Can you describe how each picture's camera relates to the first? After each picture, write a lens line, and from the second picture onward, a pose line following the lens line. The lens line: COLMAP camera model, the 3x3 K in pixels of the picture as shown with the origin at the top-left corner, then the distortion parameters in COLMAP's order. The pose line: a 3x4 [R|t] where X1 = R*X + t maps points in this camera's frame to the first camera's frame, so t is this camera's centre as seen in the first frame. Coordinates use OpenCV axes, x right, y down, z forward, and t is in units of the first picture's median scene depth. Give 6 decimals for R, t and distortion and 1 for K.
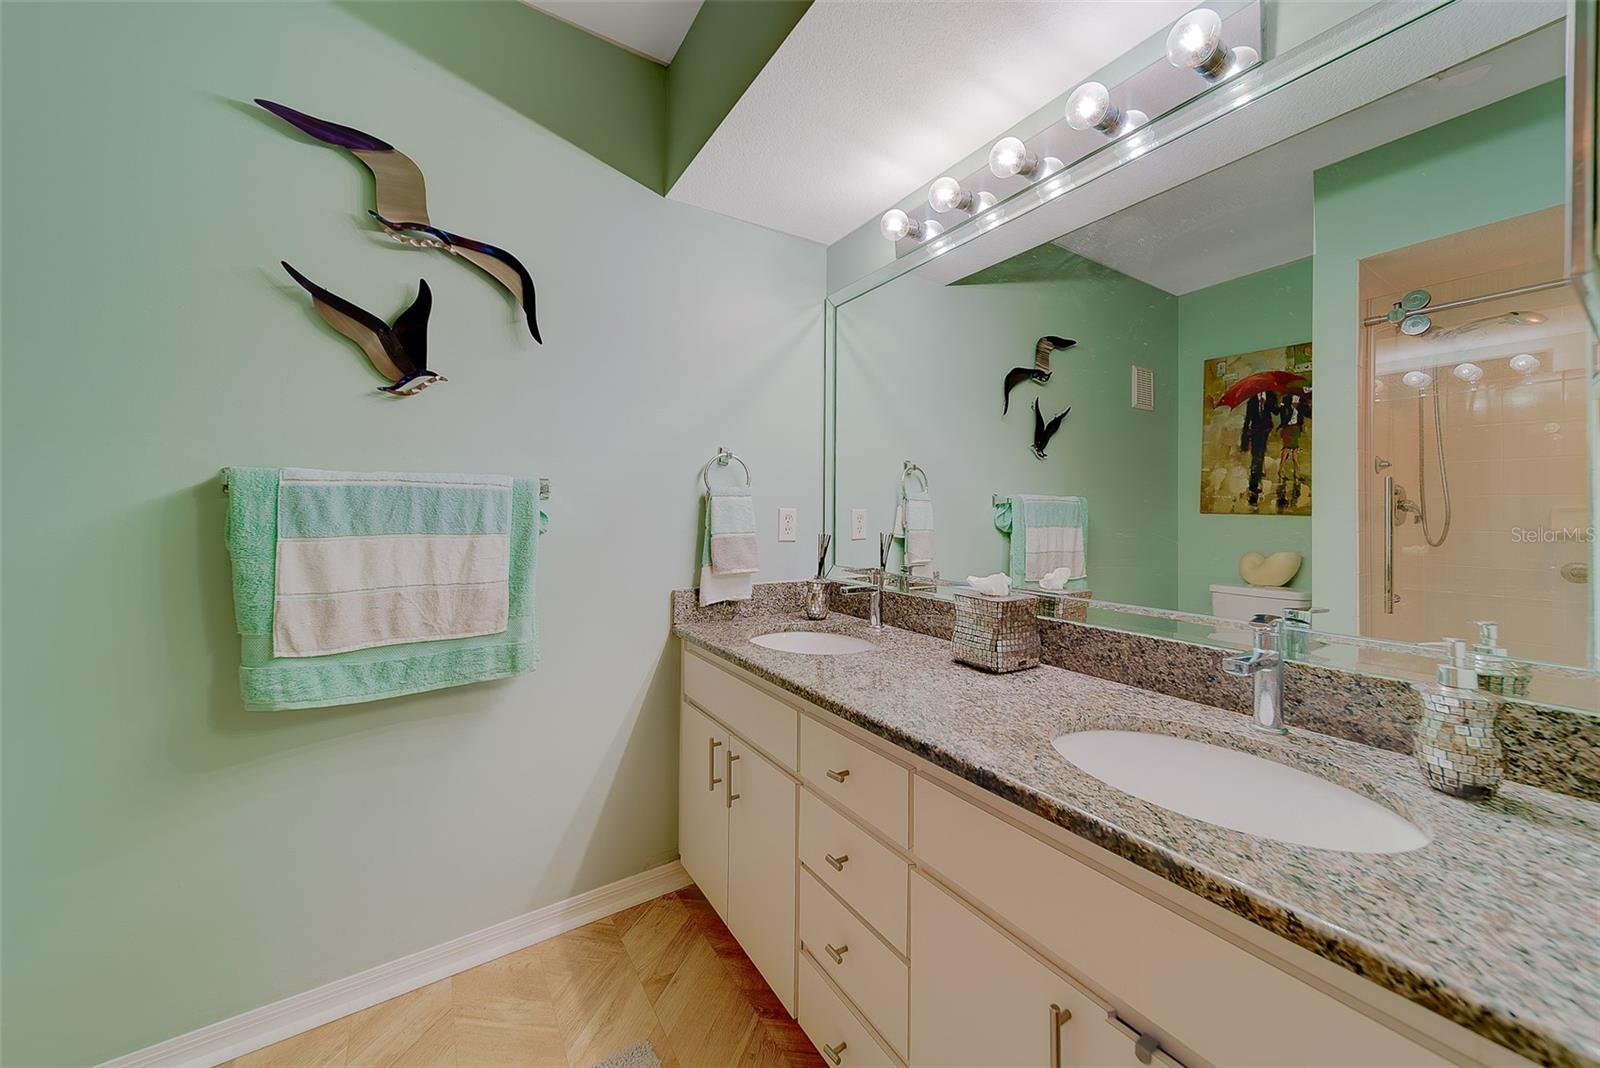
lens RADIAL K [[573.4, 0, 807.6], [0, 573.4, 503.4], [0, 0, 1]] dist [0.006315, 0.000064]
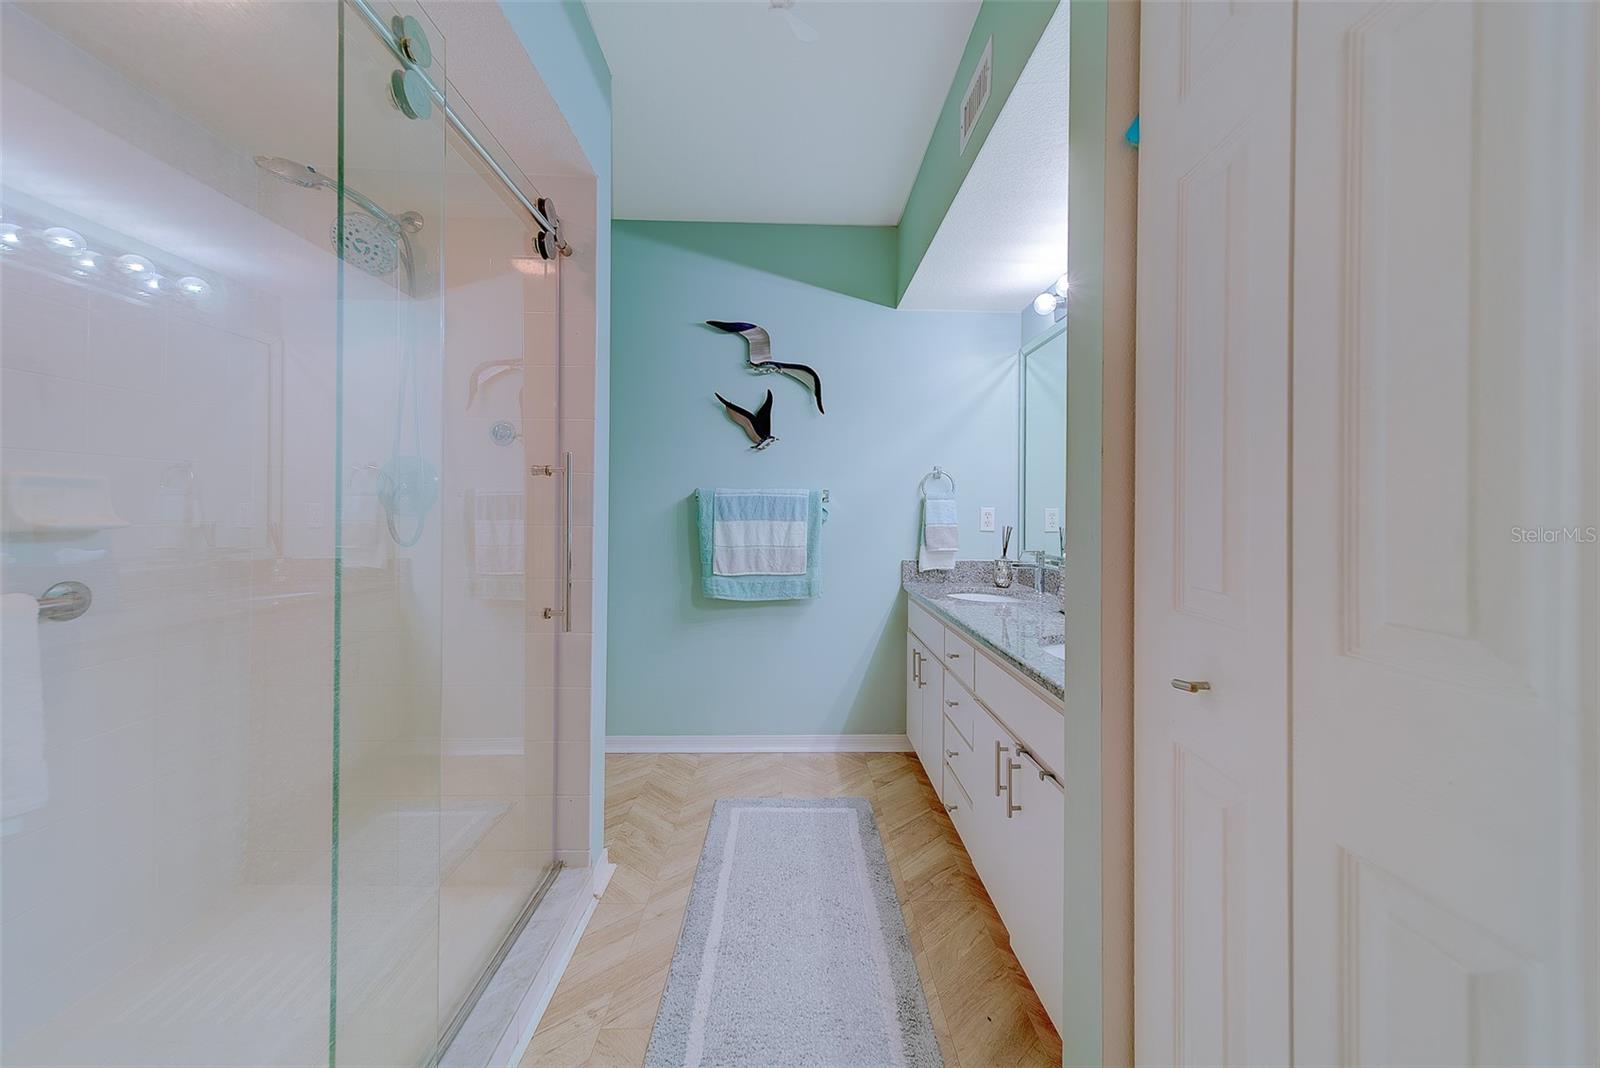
lens RADIAL K [[626.8, 0, 781.6], [0, 626.8, 508.8], [0, 0, 1]] dist [0.009705, 0.000125]
pose [[0.823718, 0.003796, -0.566988, 0.558081], [0.001796, 0.999955, 0.009303, -0.004880], [0.566997, -0.008682, 0.823674, -0.709281]]
